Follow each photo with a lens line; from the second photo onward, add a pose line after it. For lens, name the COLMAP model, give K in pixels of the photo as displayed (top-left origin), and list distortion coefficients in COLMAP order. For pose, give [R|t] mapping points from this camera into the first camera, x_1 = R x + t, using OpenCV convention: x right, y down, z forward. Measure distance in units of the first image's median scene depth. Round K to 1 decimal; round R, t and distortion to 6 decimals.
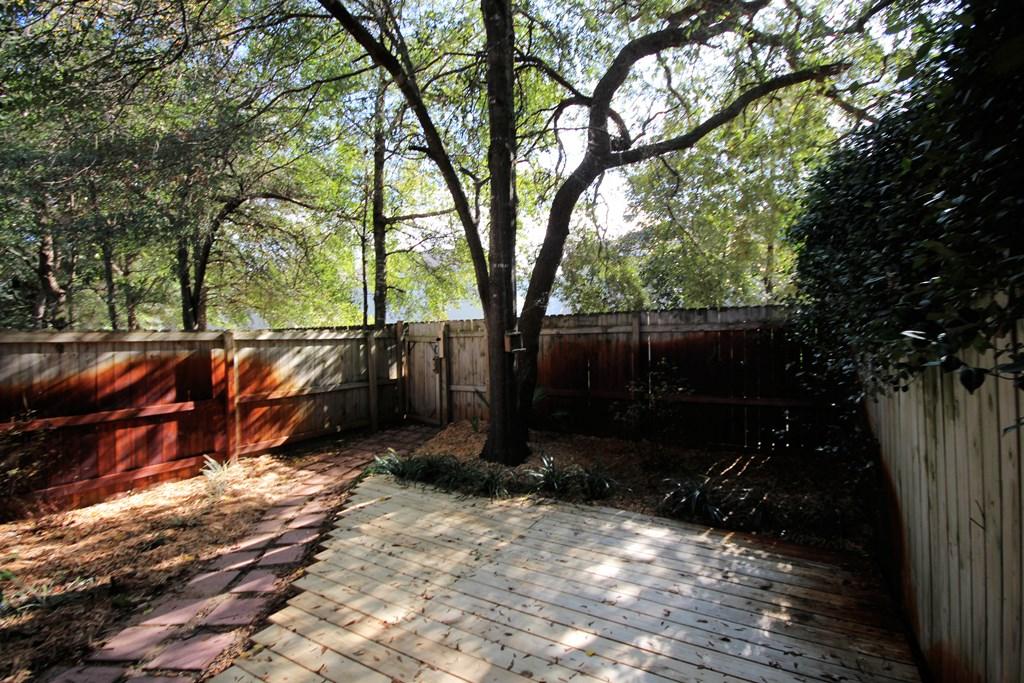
lens RADIAL K [[478.2, 0, 512.0], [0, 478.2, 341.5], [0, 0, 1]] dist [0.024166, 0.000252]
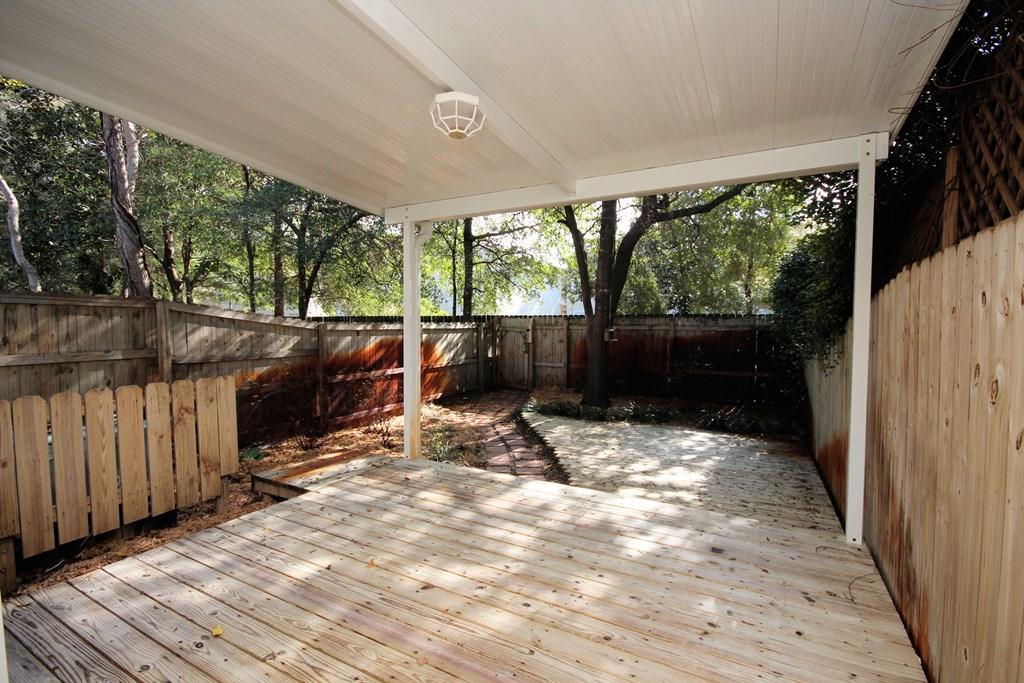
lens RADIAL K [[480.0, 0, 512.0], [0, 480.0, 341.5], [0, 0, 1]] dist [0.000630, 0.000156]
pose [[0.998319, 0.023702, 0.052885, -0.357898], [-0.025468, 0.999132, 0.032979, -0.021376], [-0.052057, -0.034271, 0.998056, -0.556169]]
